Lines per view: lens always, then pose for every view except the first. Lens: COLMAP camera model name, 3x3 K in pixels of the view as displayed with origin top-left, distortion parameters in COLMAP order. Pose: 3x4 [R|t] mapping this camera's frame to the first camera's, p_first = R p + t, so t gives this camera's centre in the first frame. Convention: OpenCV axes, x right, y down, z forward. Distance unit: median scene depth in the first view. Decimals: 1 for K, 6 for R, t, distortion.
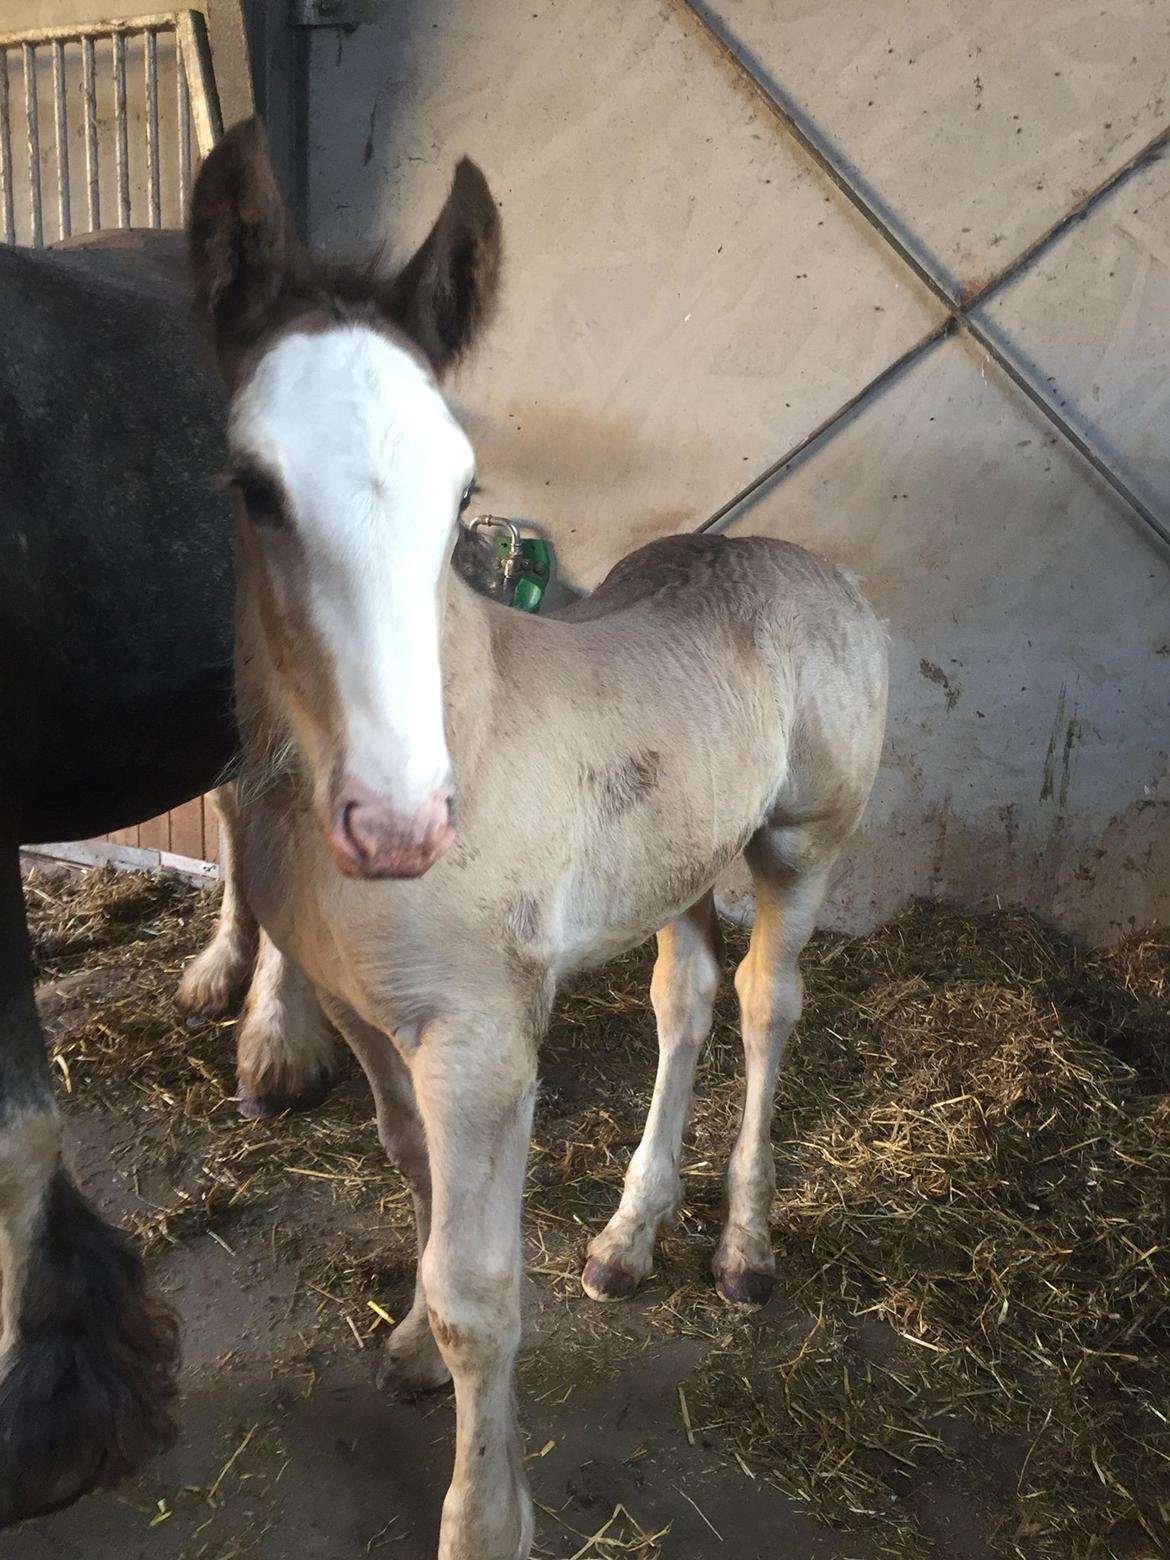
lens RADIAL K [[1390.3, 0, 589.6], [0, 1390.3, 774.7], [0, 0, 1]] dist [0.086979, -0.100518]
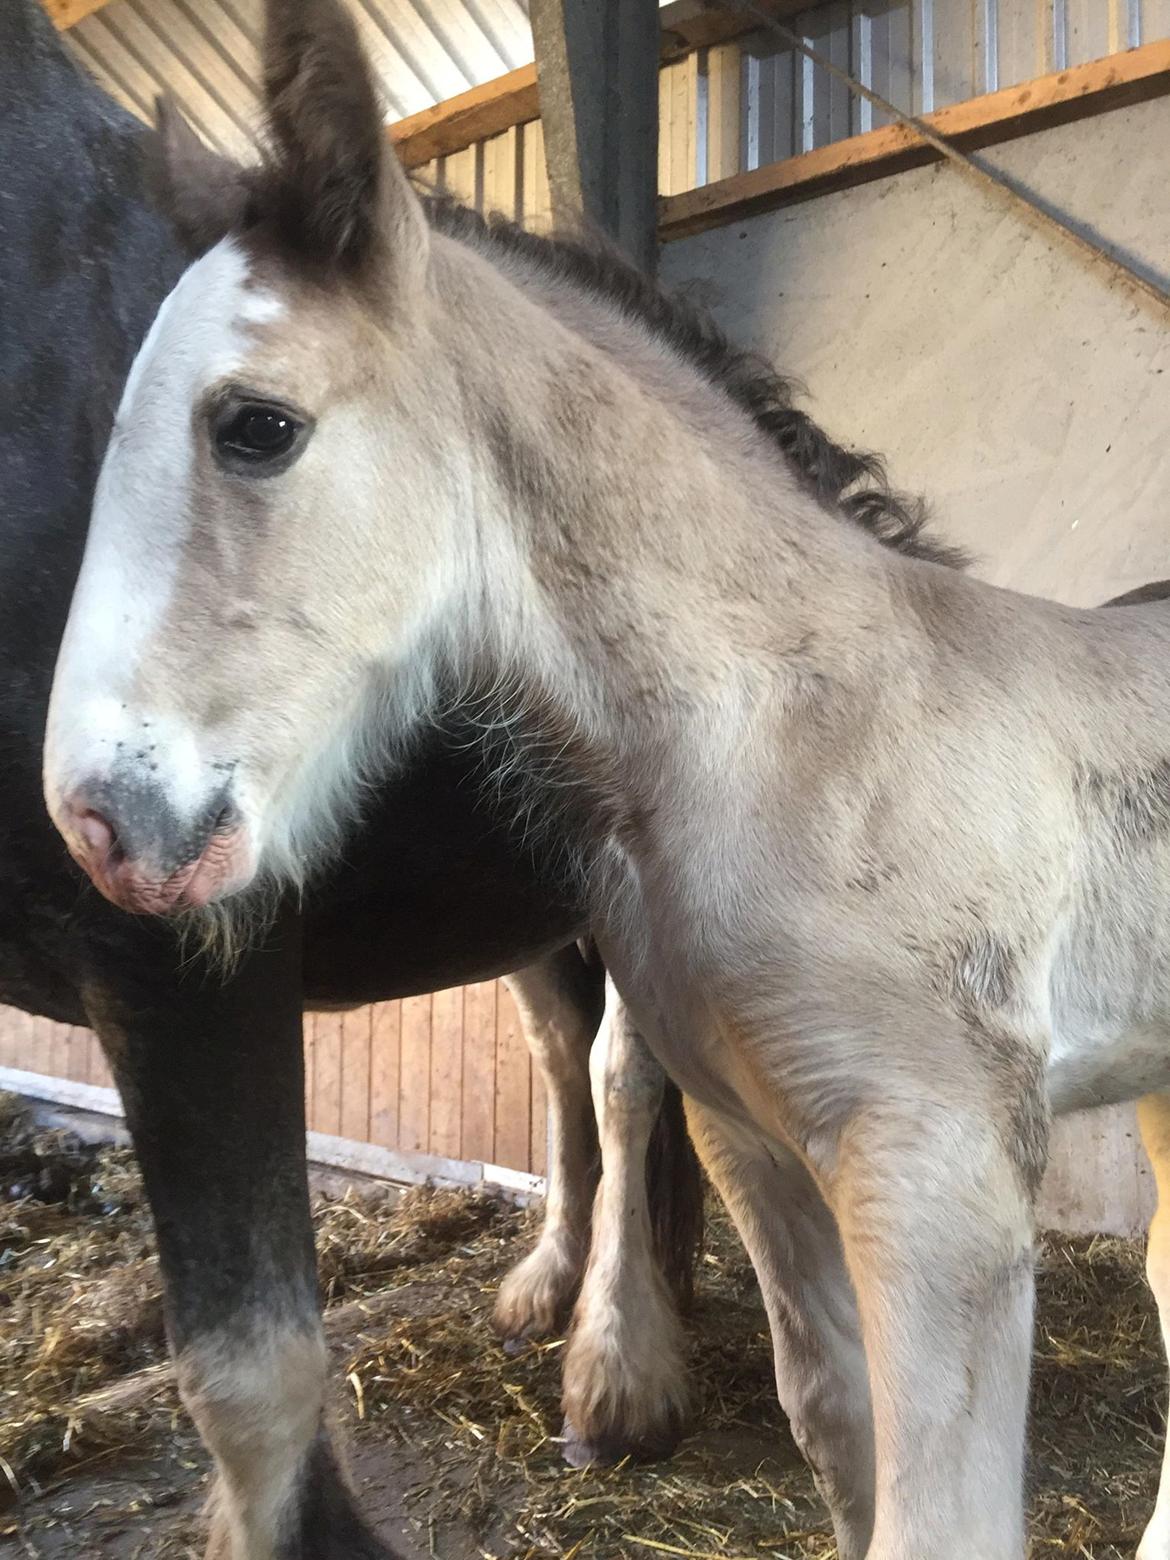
lens RADIAL K [[1390.3, 0, 575.3], [0, 1390.3, 750.0], [0, 0, 1]] dist [0.086979, -0.100518]
pose [[0.970818, -0.053059, -0.233875, -0.042021], [-0.021416, 0.952140, -0.304911, 0.102164], [0.238860, 0.301022, 0.923218, 0.167788]]
